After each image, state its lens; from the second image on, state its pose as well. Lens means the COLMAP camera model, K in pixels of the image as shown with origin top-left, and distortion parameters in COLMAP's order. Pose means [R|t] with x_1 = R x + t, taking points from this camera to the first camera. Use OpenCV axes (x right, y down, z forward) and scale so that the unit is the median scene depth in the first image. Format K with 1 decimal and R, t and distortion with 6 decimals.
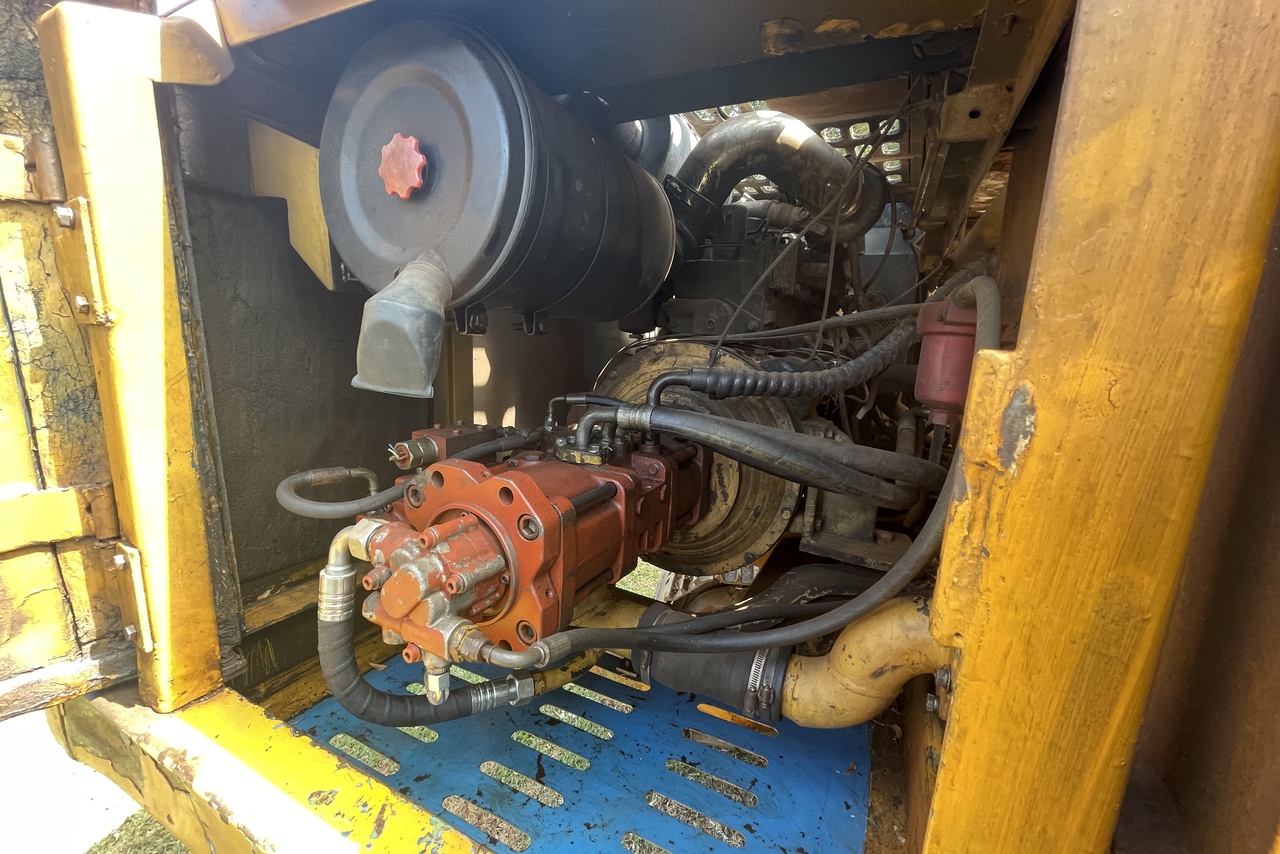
lens RADIAL K [[518.7, 0, 640.4], [0, 518.7, 433.2], [0, 0, 1]] dist [-0.001634, 0.000373]
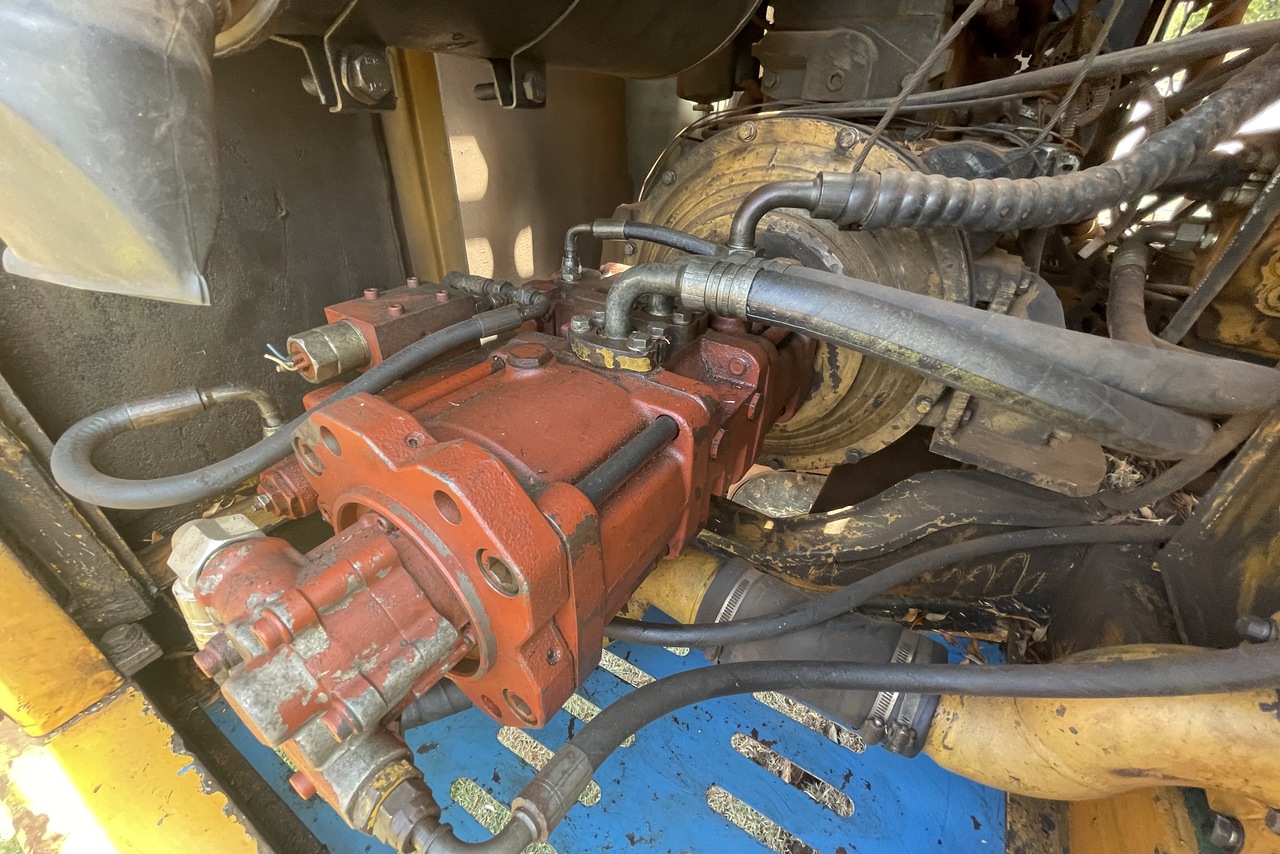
lens RADIAL K [[518.7, 0, 638.2], [0, 518.7, 428.7], [0, 0, 1]] dist [-0.001634, 0.000373]
pose [[0.995240, 0.029940, -0.092736, -0.033430], [0.005453, 0.933035, 0.359745, -0.082066], [0.097297, -0.358539, 0.928430, 0.441986]]
